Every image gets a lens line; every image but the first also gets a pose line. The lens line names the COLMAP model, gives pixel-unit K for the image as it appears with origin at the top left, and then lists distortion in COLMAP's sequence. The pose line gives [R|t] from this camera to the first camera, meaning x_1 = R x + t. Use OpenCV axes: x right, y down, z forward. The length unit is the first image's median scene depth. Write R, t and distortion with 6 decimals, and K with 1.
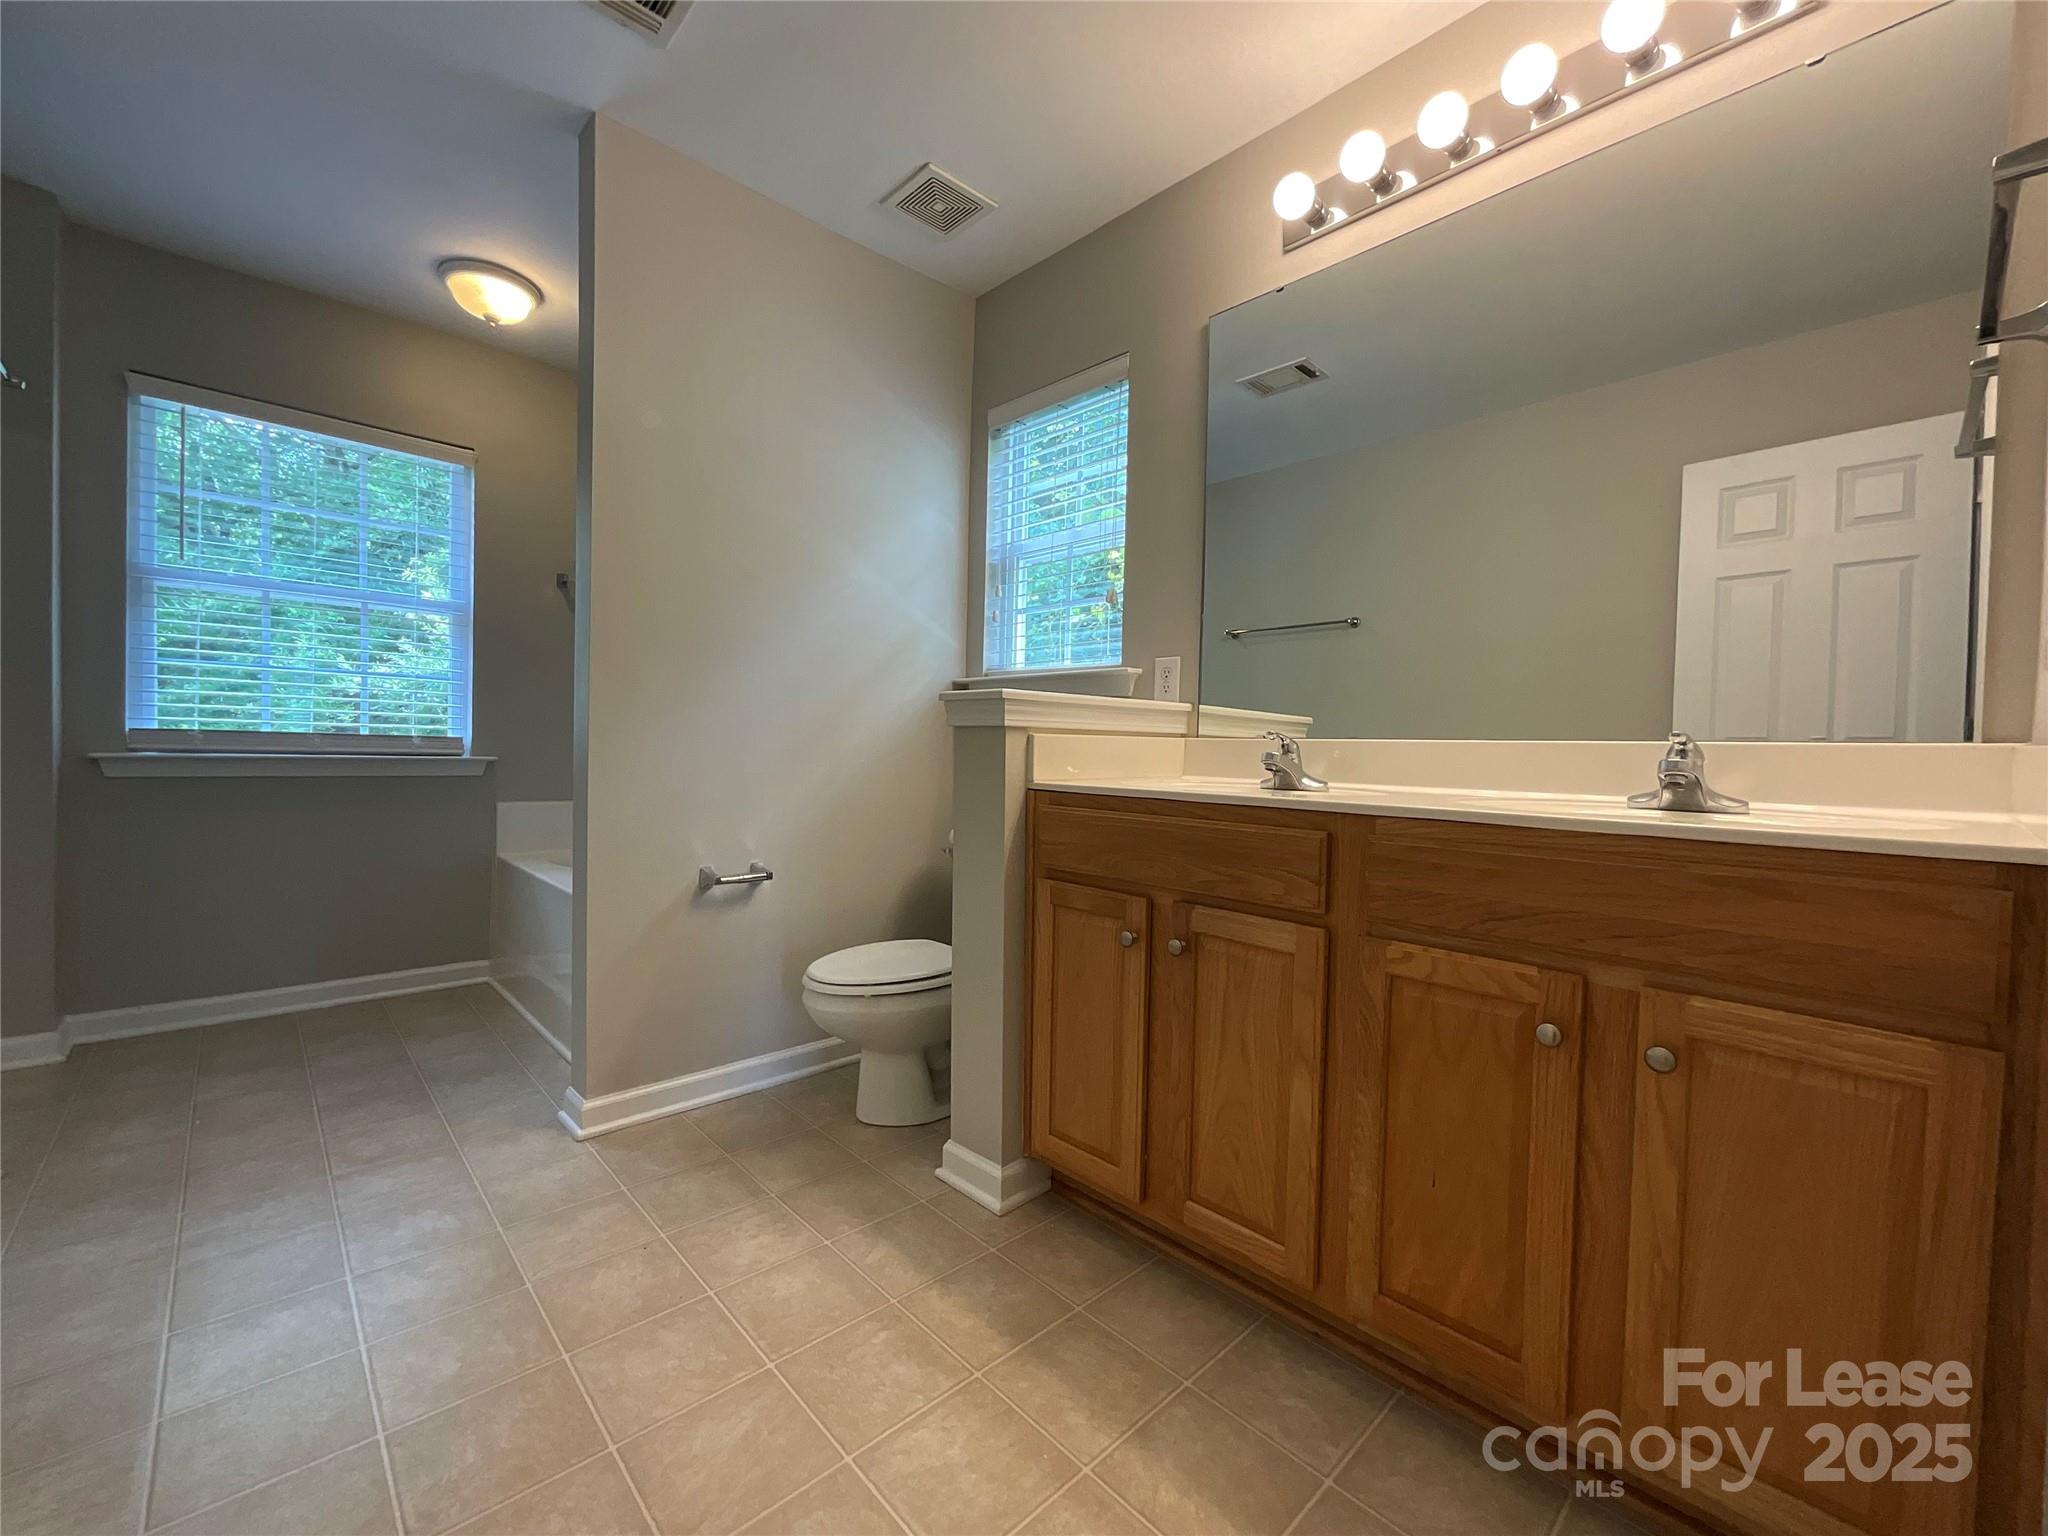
lens RADIAL K [[827.0, 0, 1028.4], [0, 827.0, 768.8], [0, 0, 1]] dist [0.000060, 0.000381]
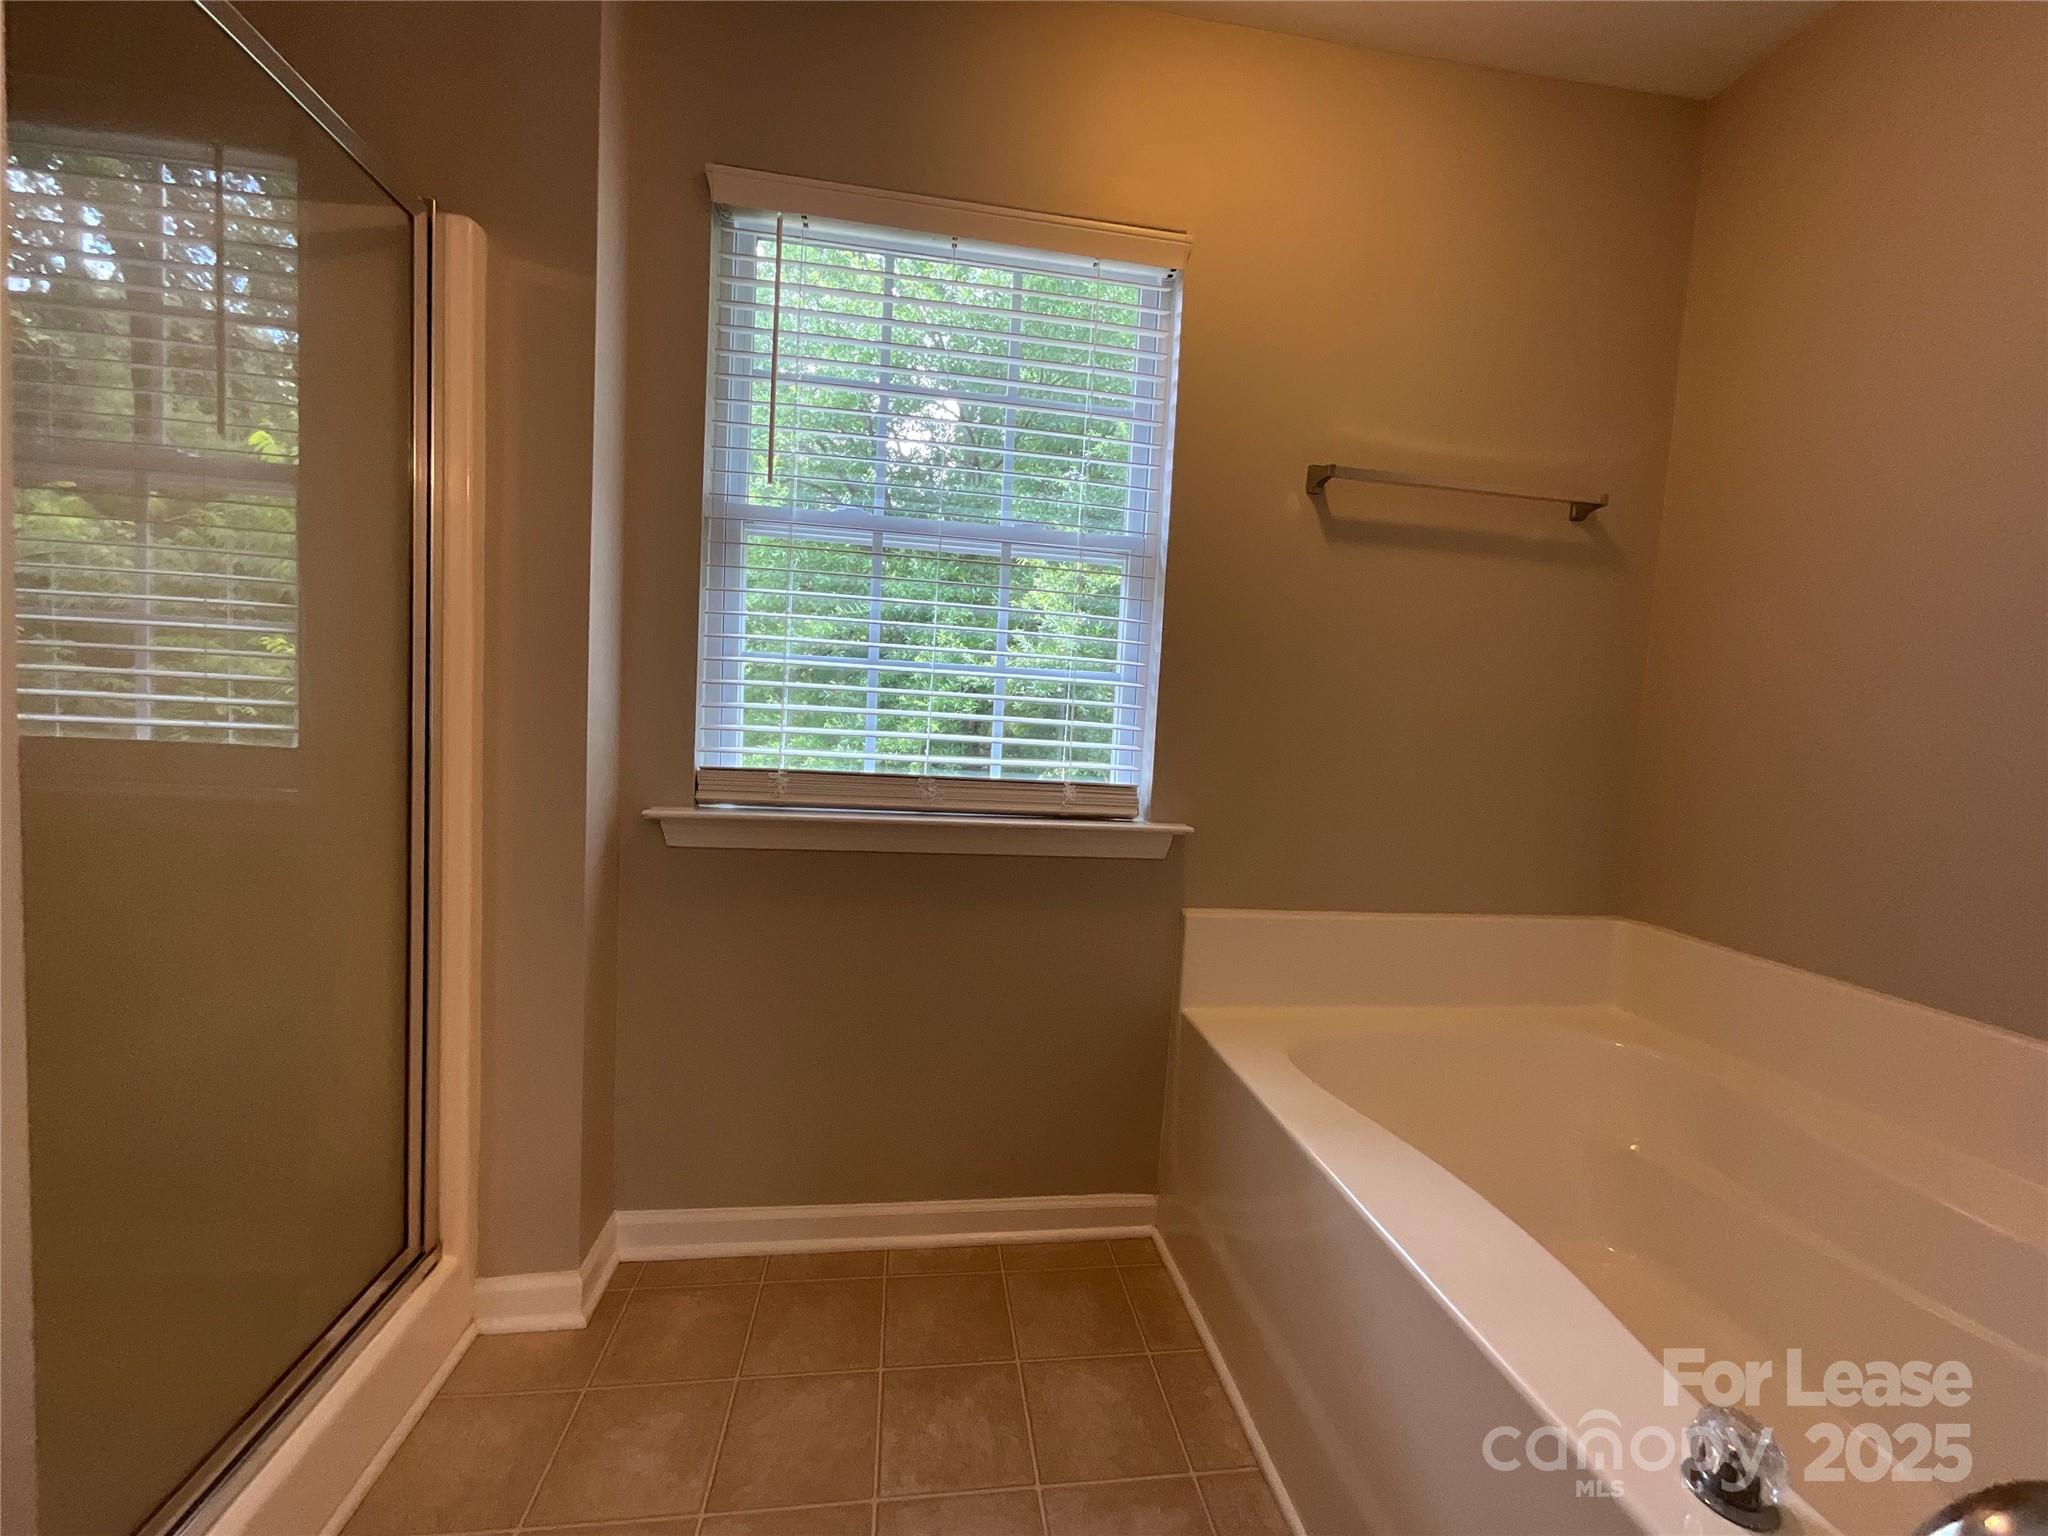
lens RADIAL K [[827.0, 0, 1028.4], [0, 827.0, 768.8], [0, 0, 1]] dist [0.000060, 0.000381]
pose [[0.815057, 0.056840, -0.576586, -0.286479], [-0.044988, 0.998380, 0.034827, -0.043418], [0.577632, -0.002446, 0.816294, 0.343887]]
